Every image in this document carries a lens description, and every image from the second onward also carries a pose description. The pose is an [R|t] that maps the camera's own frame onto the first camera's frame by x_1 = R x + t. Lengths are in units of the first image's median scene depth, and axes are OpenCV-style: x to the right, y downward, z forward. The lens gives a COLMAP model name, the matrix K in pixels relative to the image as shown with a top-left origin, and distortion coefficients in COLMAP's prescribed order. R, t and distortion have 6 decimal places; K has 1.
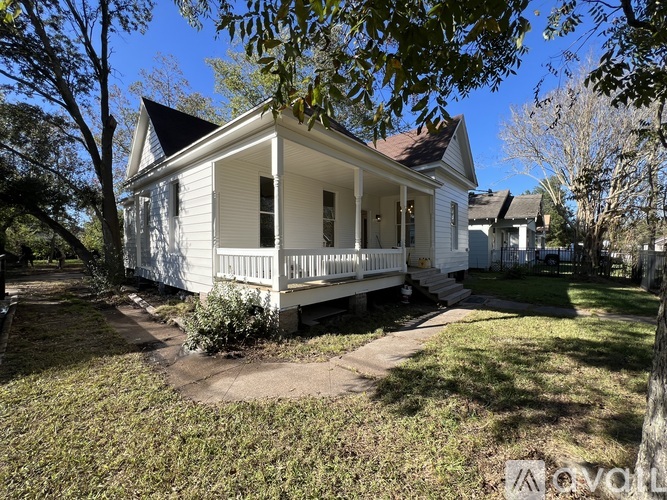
lens RADIAL K [[271.6, 0, 333.5], [0, 271.6, 250.0], [0, 0, 1]] dist [-0.000006, -0.000061]
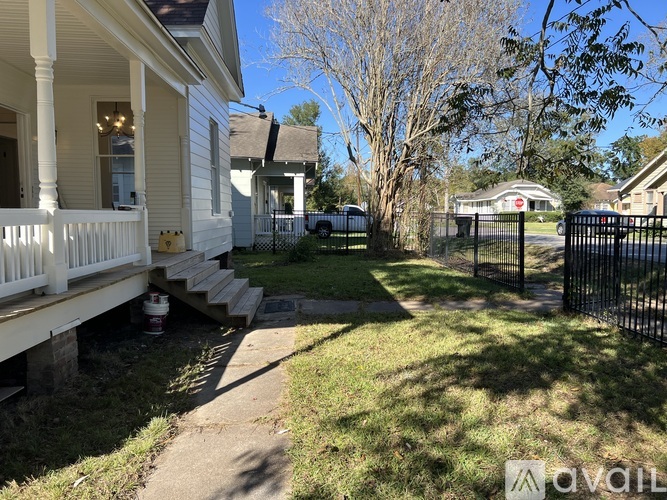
lens RADIAL K [[523.3, 0, 332.7], [0, 523.3, 239.0], [0, 0, 1]] dist [0.136442, -0.002136]
pose [[0.751613, -0.035974, 0.658623, -0.081565], [0.007254, 0.998902, 0.046281, 0.003328], [-0.659564, -0.030008, 0.751049, 0.169192]]
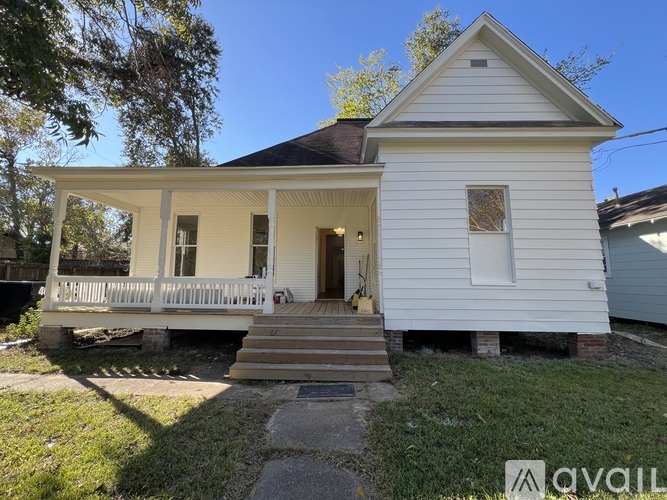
lens RADIAL K [[269.5, 0, 333.5], [0, 269.5, 250.0], [0, 0, 1]] dist [0.000139, -0.000003]
pose [[0.639577, -0.087827, -0.763693, 0.899028], [-0.014075, 0.991948, -0.125864, 0.009034], [0.768598, 0.091249, 0.633191, 0.690139]]
